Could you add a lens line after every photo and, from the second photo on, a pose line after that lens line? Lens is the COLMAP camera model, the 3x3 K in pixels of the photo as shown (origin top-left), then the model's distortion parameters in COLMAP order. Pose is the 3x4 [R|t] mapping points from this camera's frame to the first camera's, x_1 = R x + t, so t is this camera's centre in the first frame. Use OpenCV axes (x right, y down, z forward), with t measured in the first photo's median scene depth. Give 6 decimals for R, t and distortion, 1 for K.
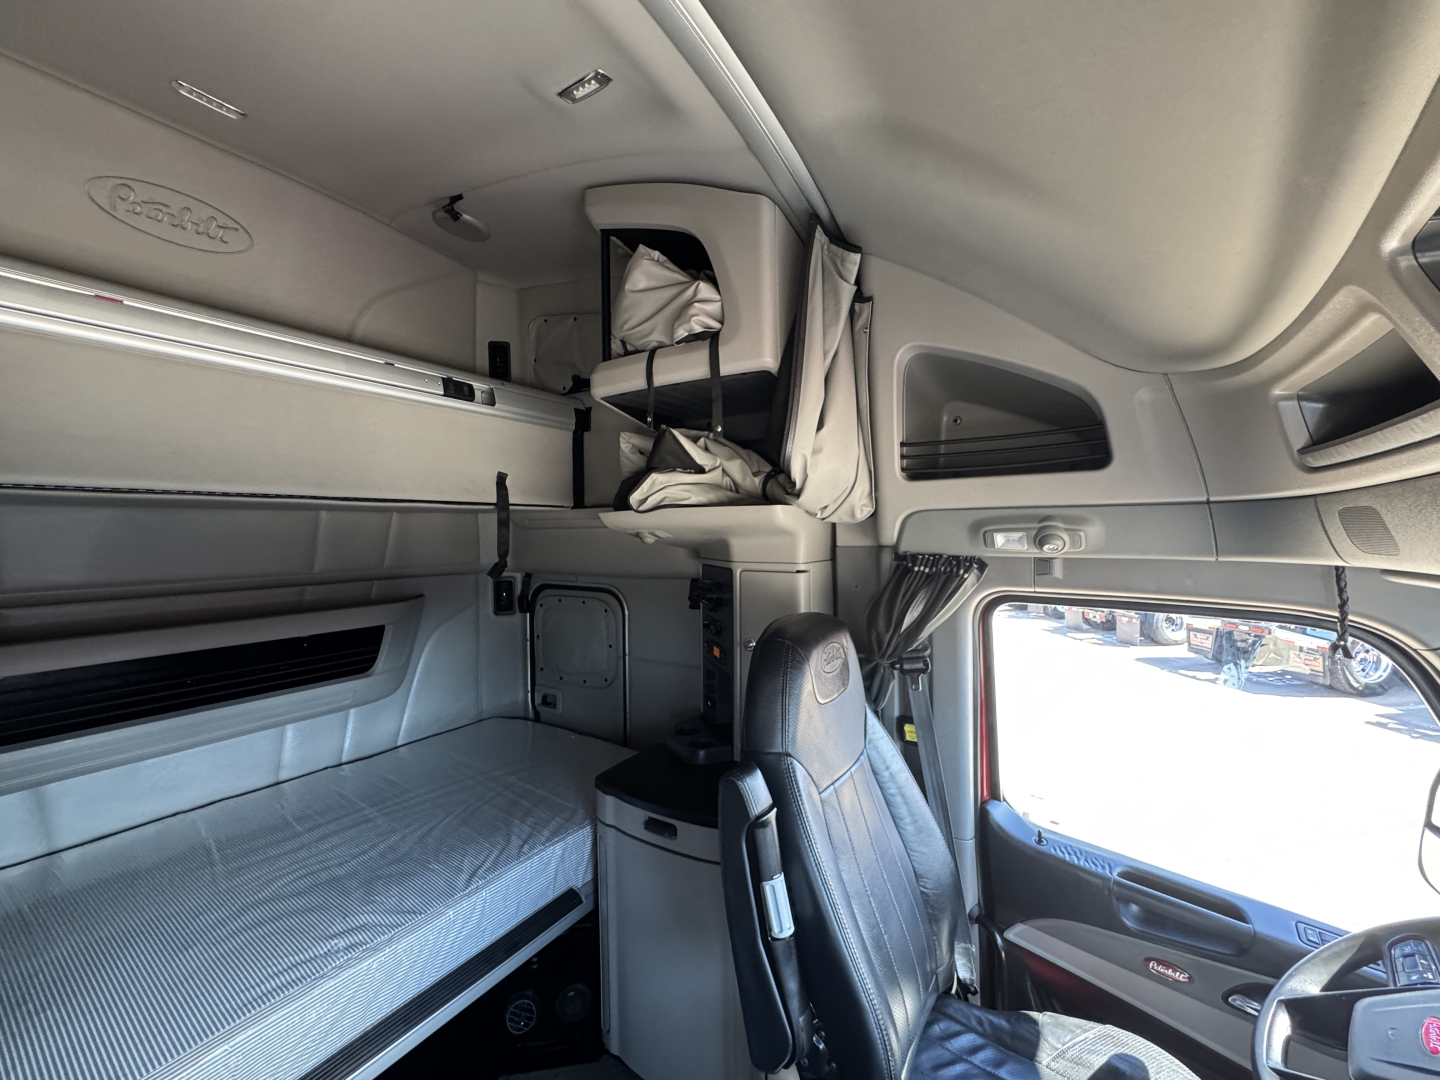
lens RADIAL K [[575.7, 0, 720.6], [0, 575.7, 537.0], [0, 0, 1]] dist [-0.000946, 0.000347]
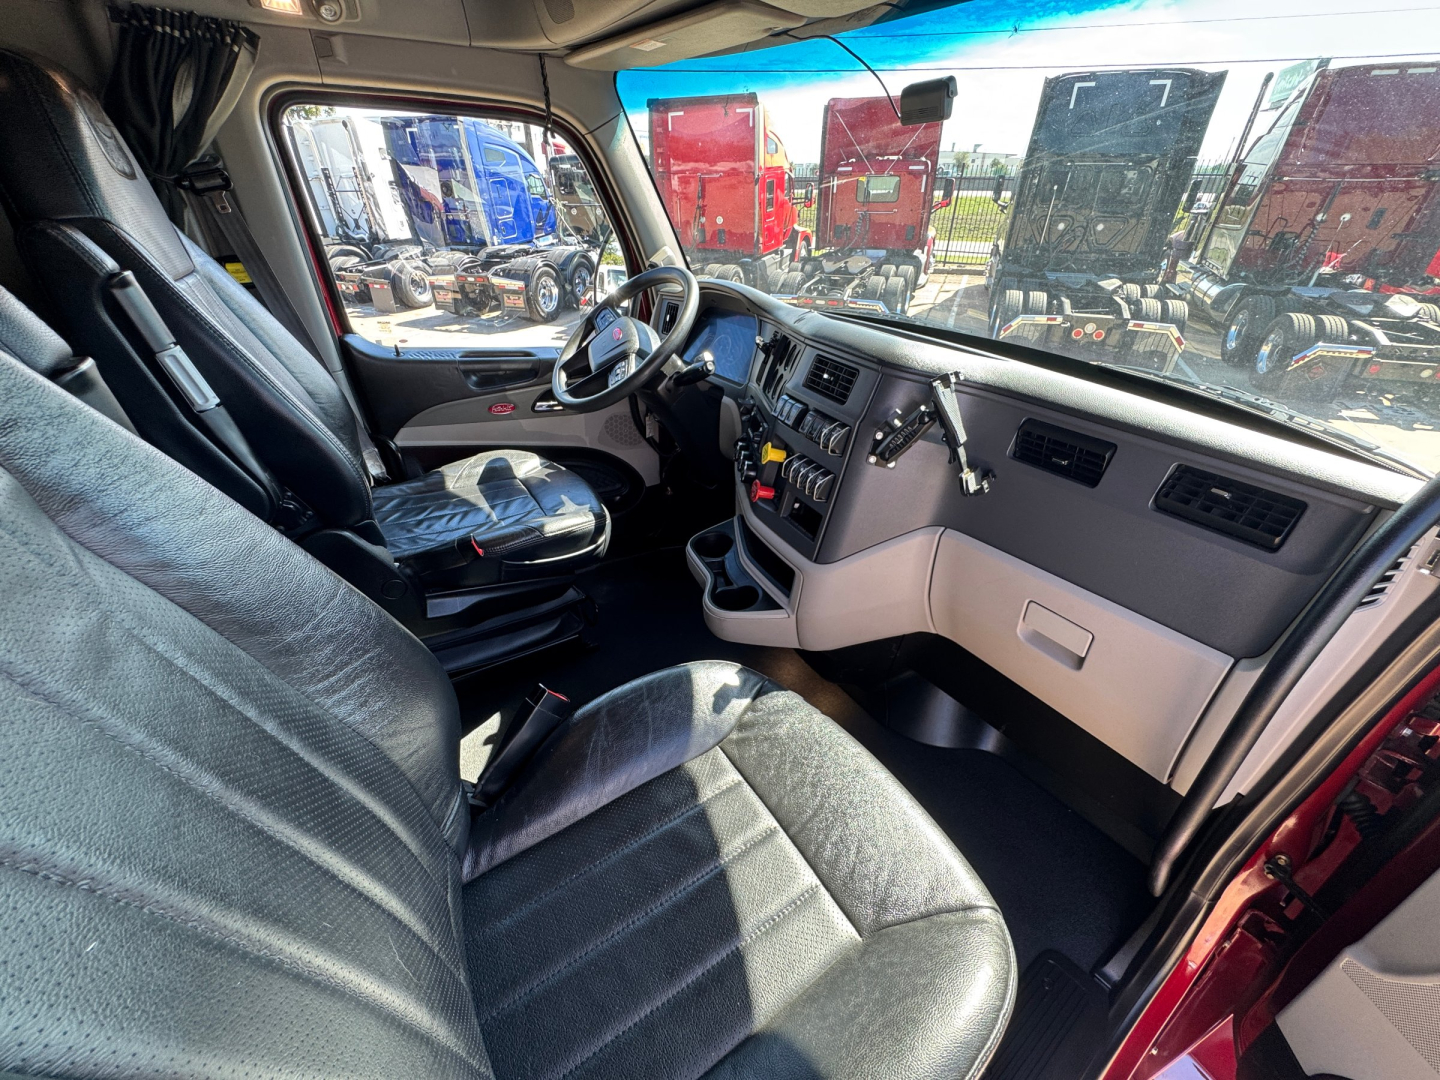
lens RADIAL K [[578.4, 0, 721.8], [0, 578.4, 537.9], [0, 0, 1]] dist [-0.003426, 0.000156]
pose [[0.428017, -0.443426, 0.787512, -0.209456], [0.000363, 0.871447, 0.490490, 0.232651], [-0.903771, -0.209652, 0.373155, -0.090132]]
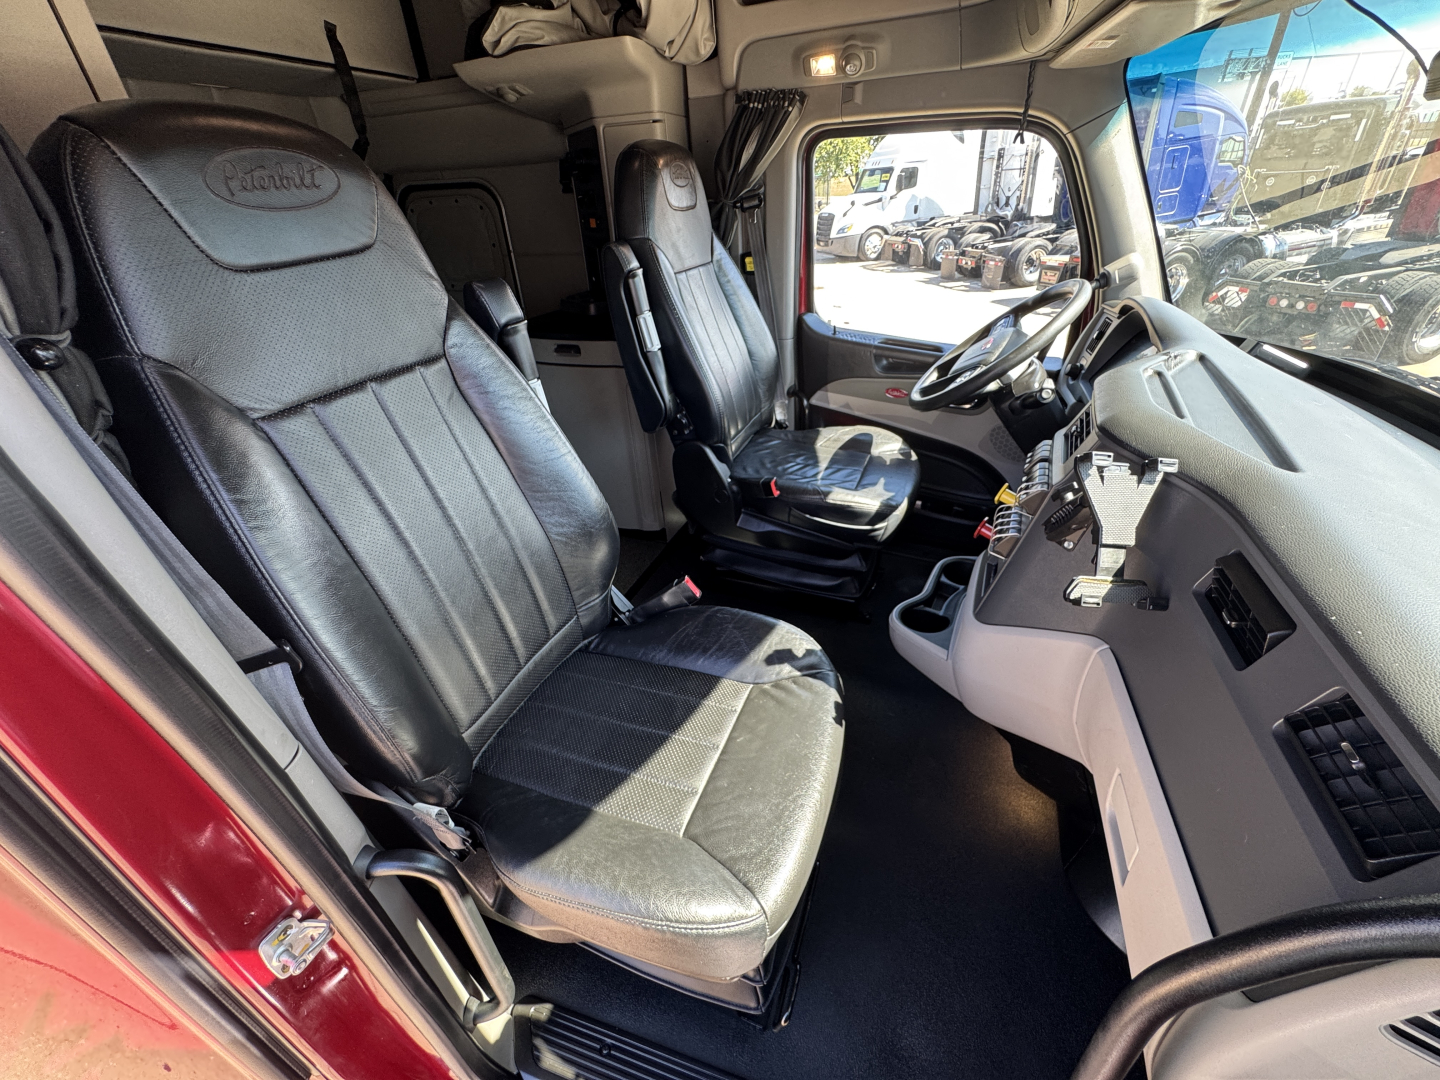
lens RADIAL K [[578.4, 0, 721.8], [0, 578.4, 537.9], [0, 0, 1]] dist [-0.003426, 0.000156]
pose [[0.980851, -0.127298, 0.147402, -0.005567], [0.036158, 0.862696, 0.504428, 0.190269], [-0.191376, -0.489439, 0.850779, -0.369280]]
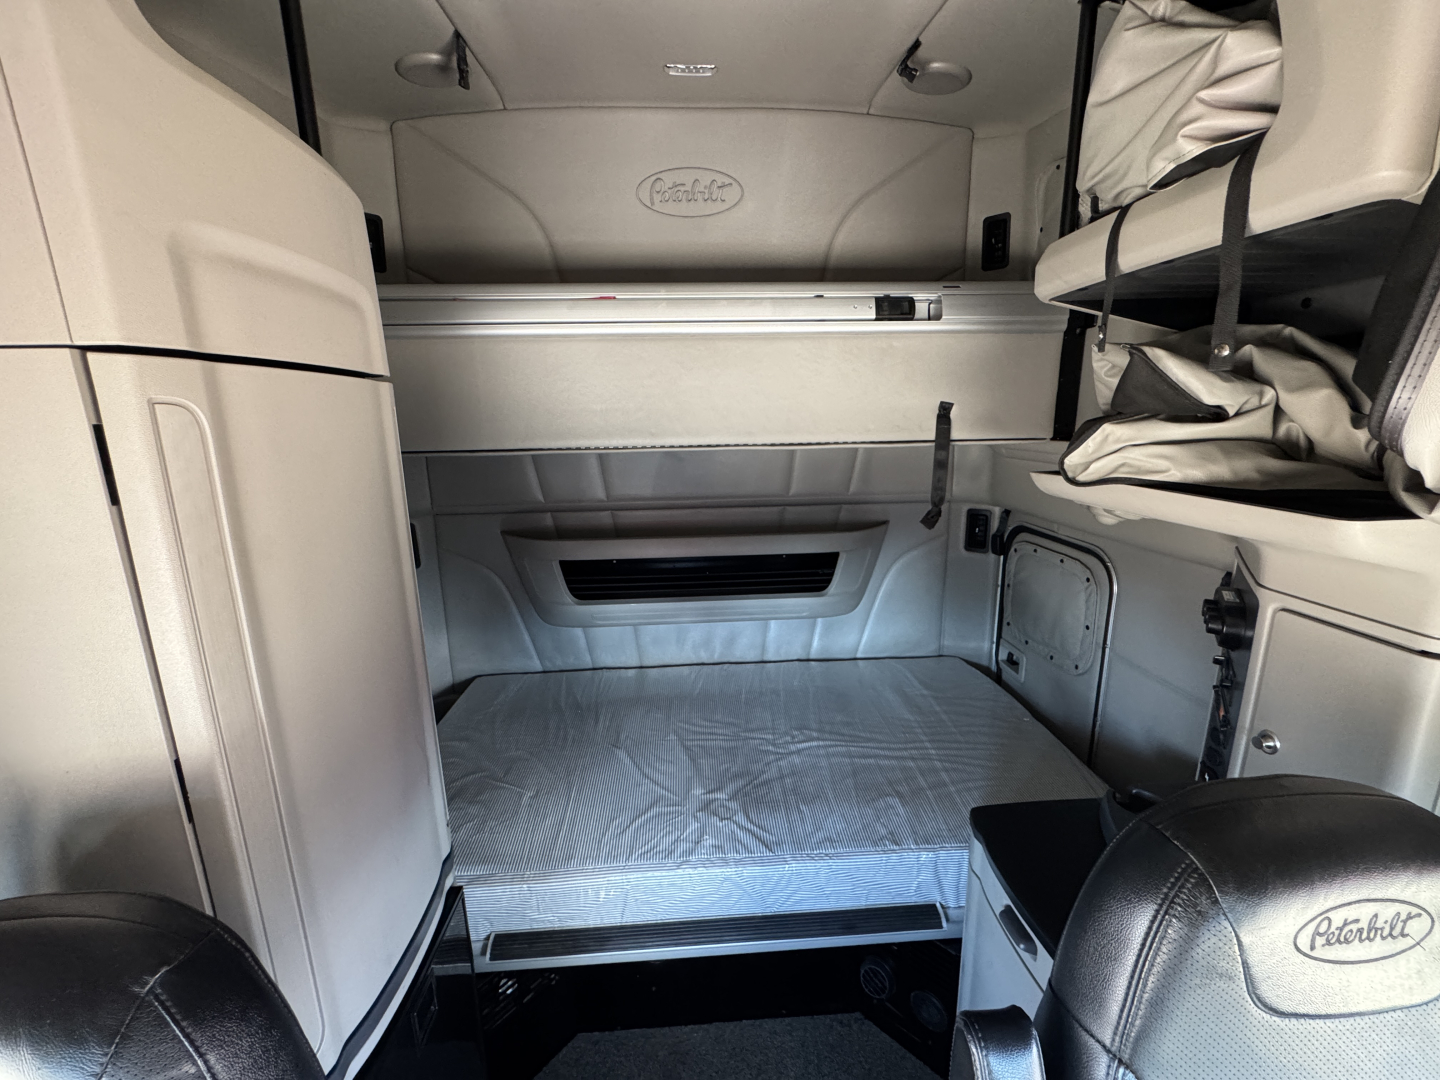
lens RADIAL K [[578.4, 0, 721.8], [0, 578.4, 537.9], [0, 0, 1]] dist [-0.003426, 0.000156]
pose [[0.586966, 0.171652, -0.791205, 0.146190], [0.001745, 0.976995, 0.213254, -0.120016], [0.809609, -0.126554, 0.573164, 0.292529]]
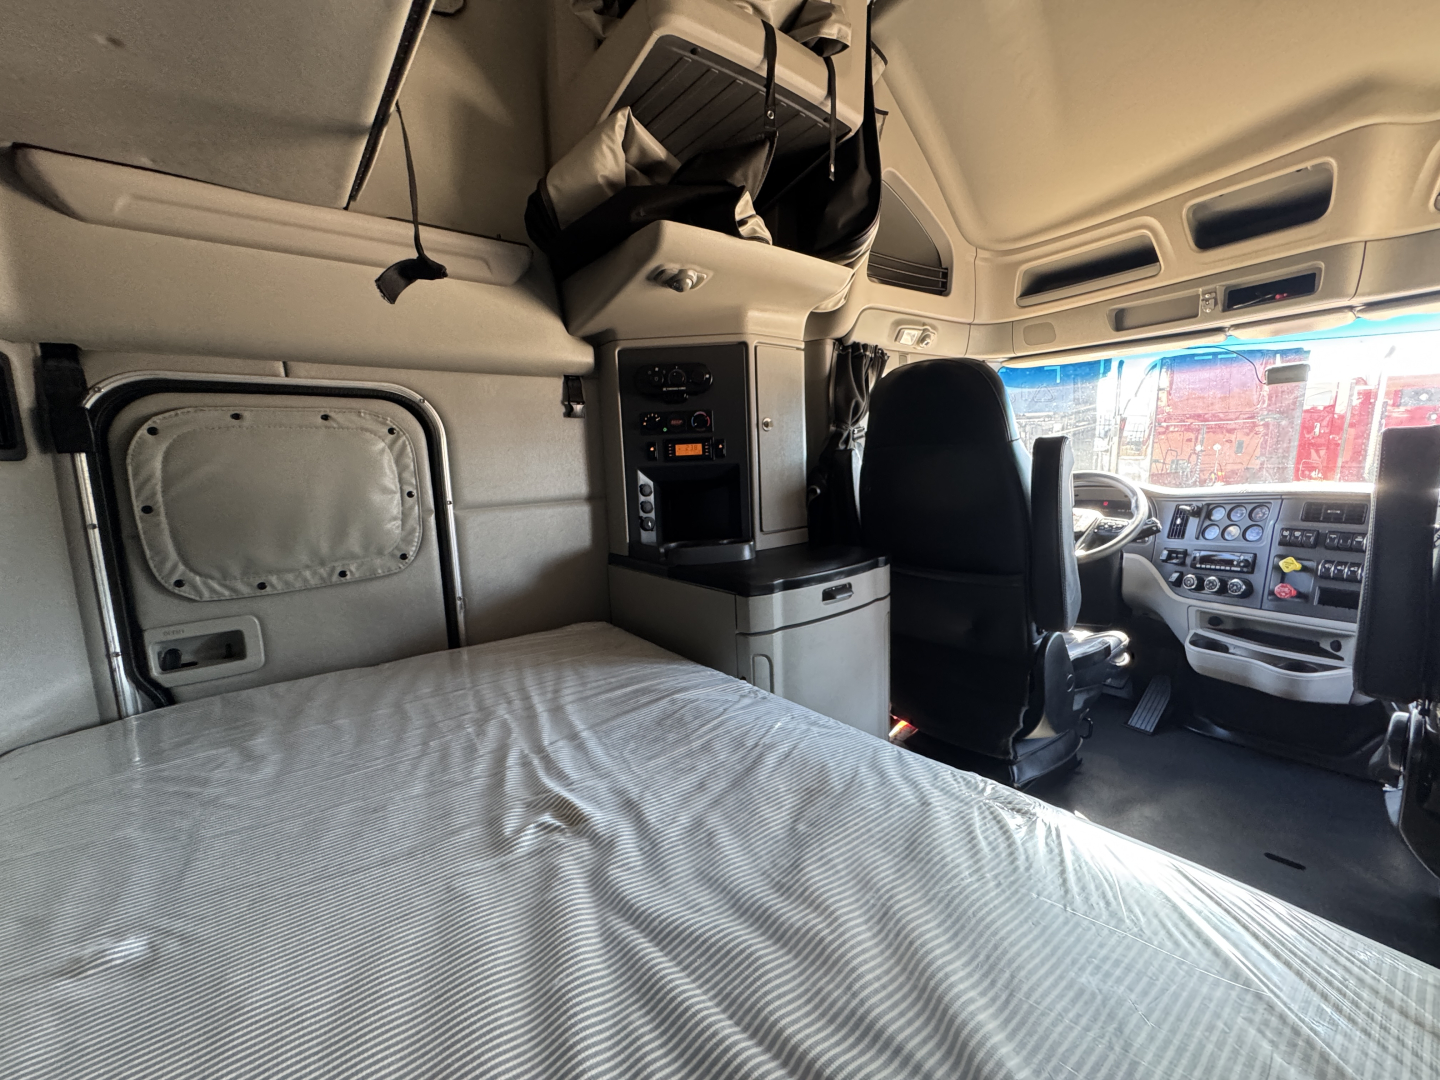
lens RADIAL K [[599.2, 0, 742.8], [0, 599.2, 538.6], [0, 0, 1]] dist [0.002505, 0.000202]
pose [[0.324932, -0.118202, 0.938322, -0.921634], [0.047447, 0.992947, 0.108652, 0.264111], [-0.944547, 0.009216, 0.328248, 0.714323]]
